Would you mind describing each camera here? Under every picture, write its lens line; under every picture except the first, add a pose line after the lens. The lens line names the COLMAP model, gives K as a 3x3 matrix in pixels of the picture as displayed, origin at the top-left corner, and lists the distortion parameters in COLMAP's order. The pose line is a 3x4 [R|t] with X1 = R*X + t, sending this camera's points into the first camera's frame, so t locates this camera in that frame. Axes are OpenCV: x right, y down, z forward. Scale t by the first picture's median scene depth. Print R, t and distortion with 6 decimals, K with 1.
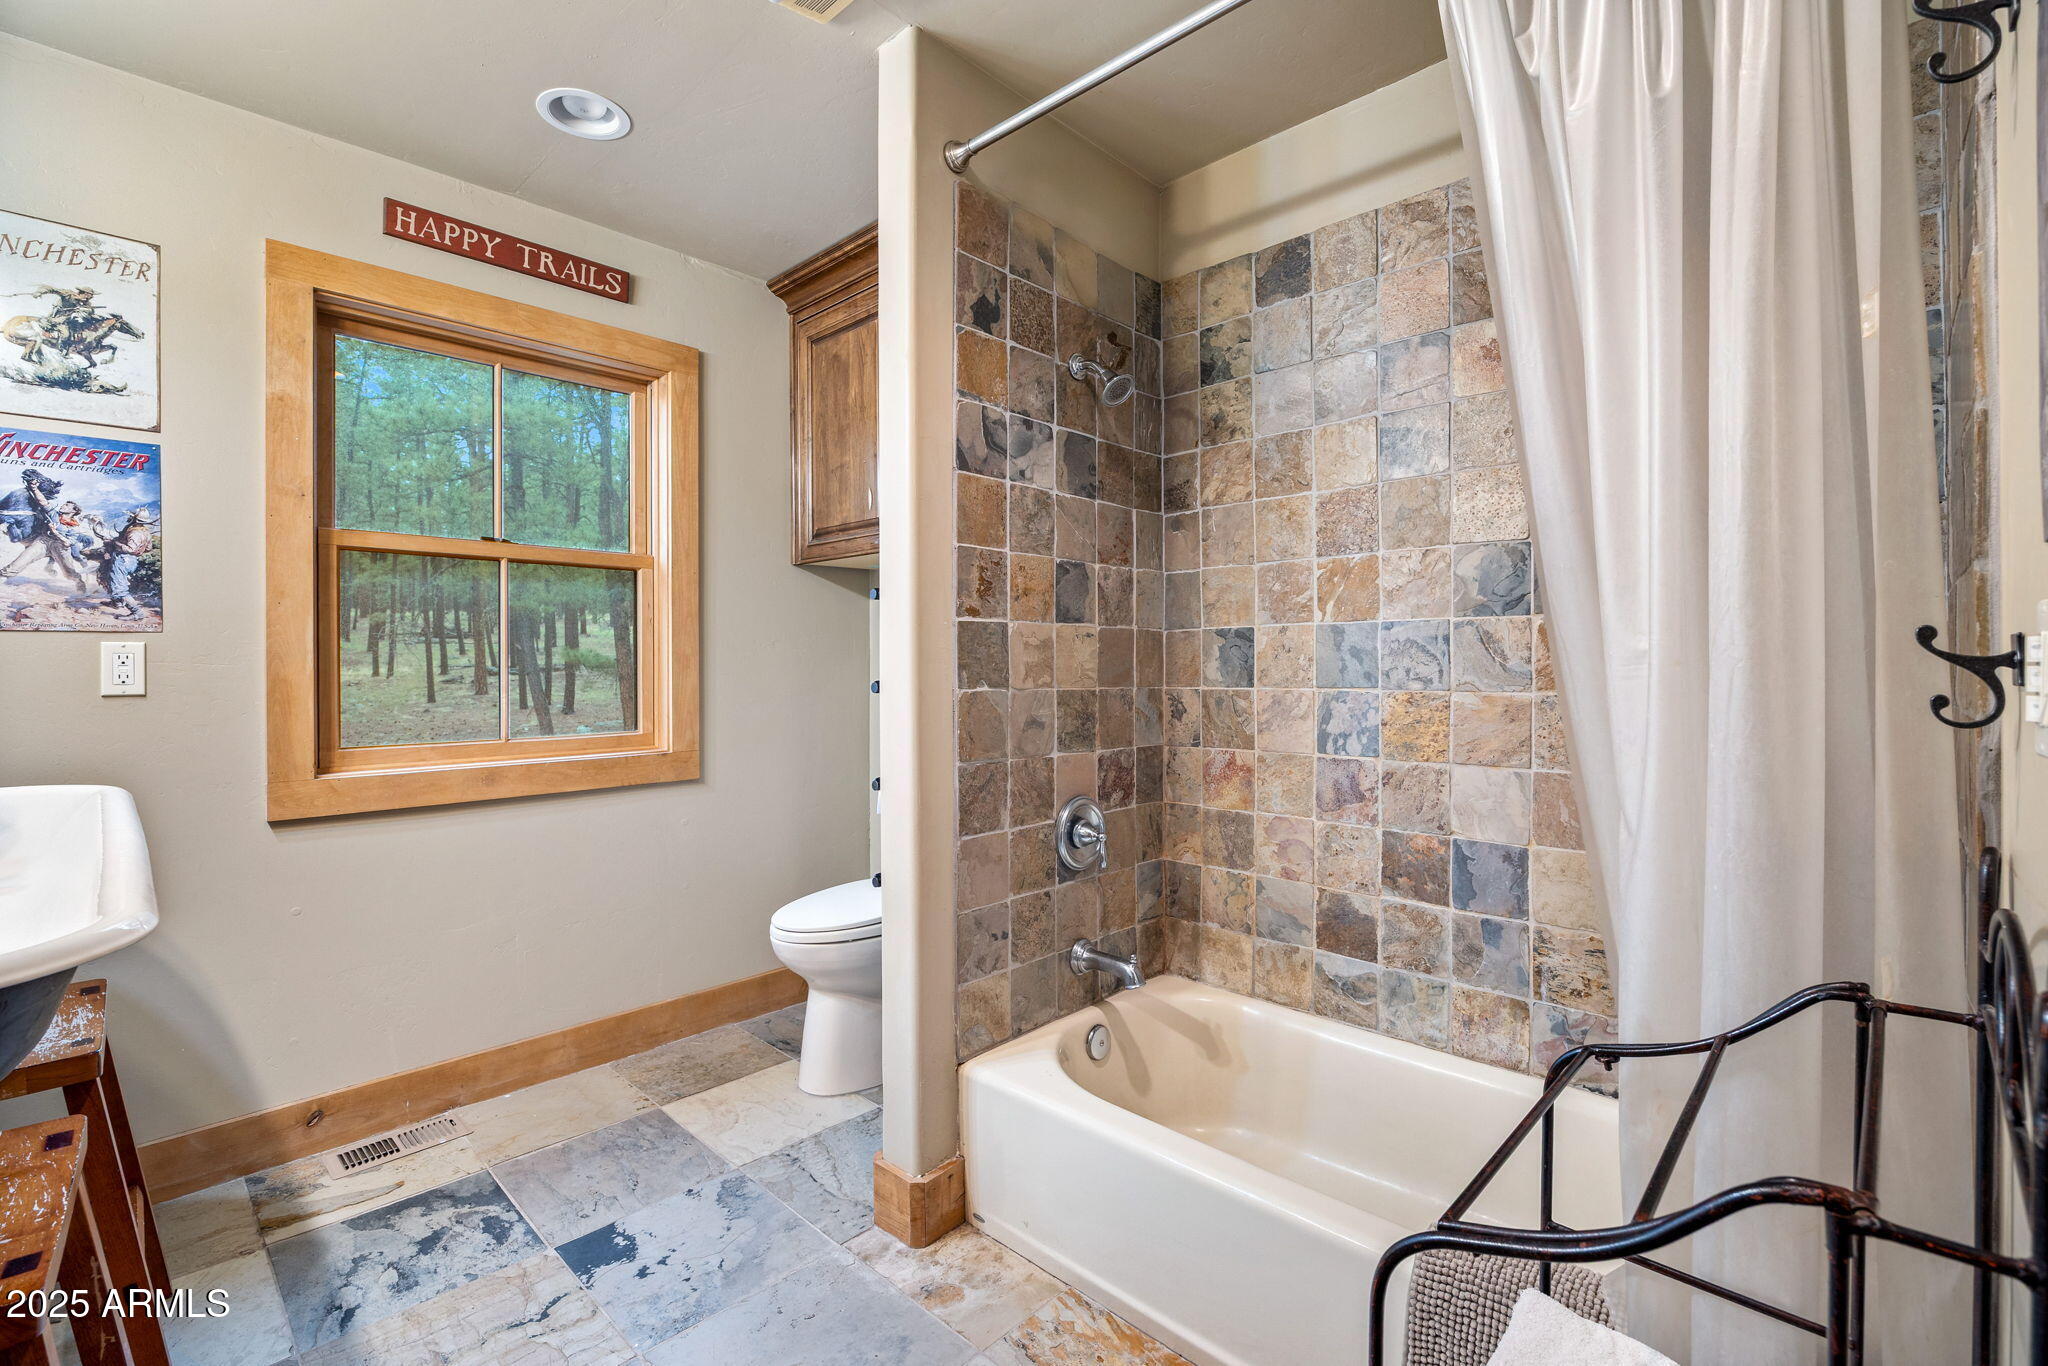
lens RADIAL K [[910.8, 0, 1024.0], [0, 910.8, 683.0], [0, 0, 1]] dist [-0.002003, -0.000622]
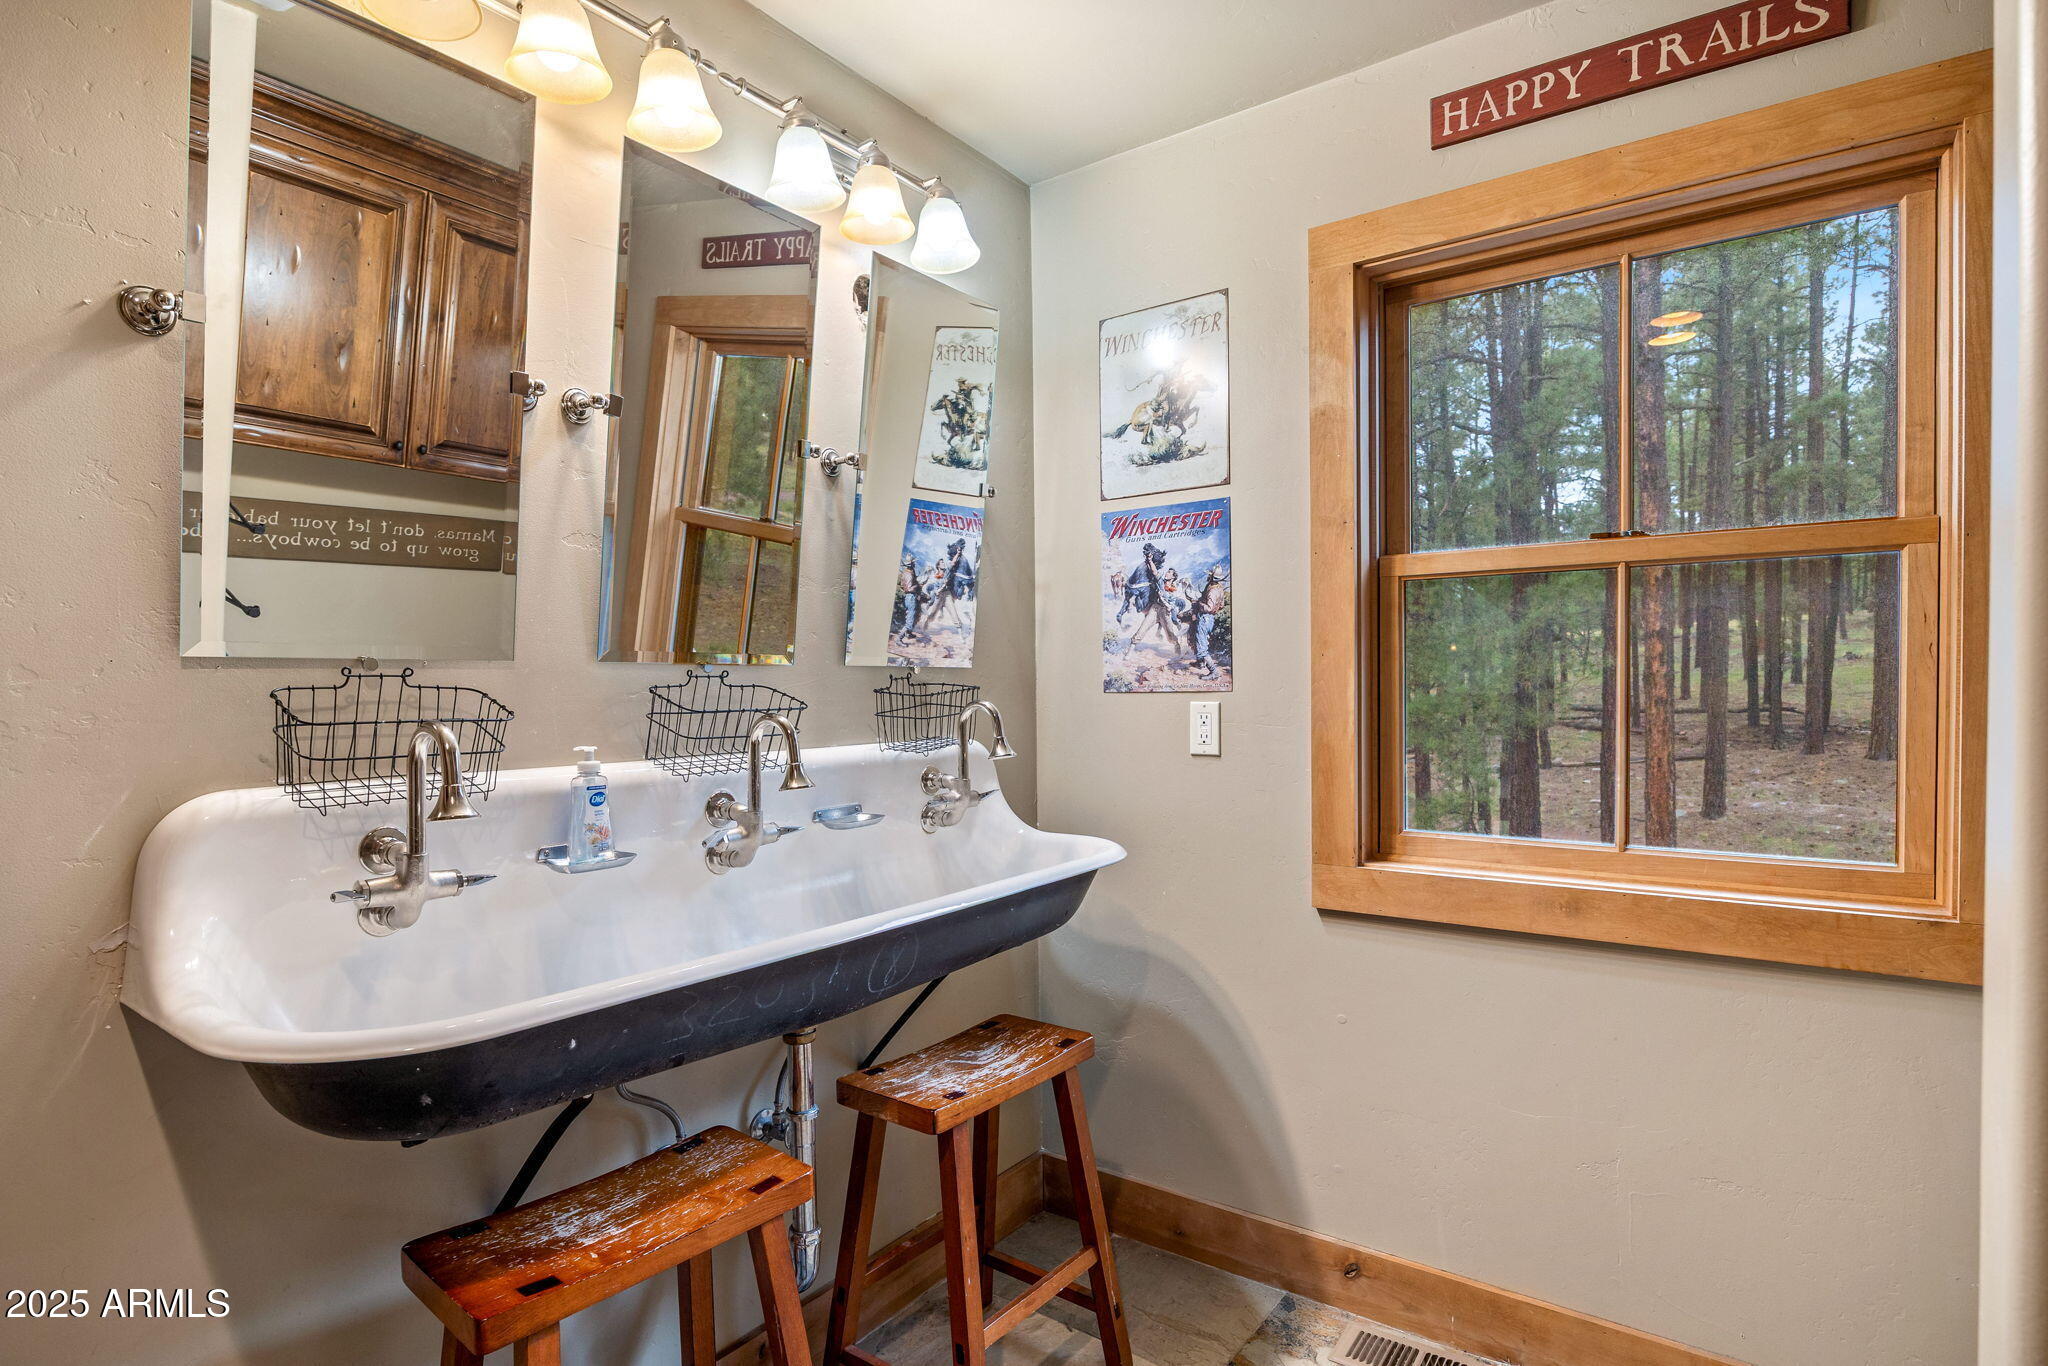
lens RADIAL K [[1062.9, 0, 1022.2], [0, 1062.9, 709.0], [0, 0, 1]] dist [-0.006574, 0.001495]
pose [[0.131969, 0.032533, -0.990720, 0.143363], [-0.011024, 0.999448, 0.031351, -0.071824], [0.991192, 0.006784, 0.132255, 0.647425]]
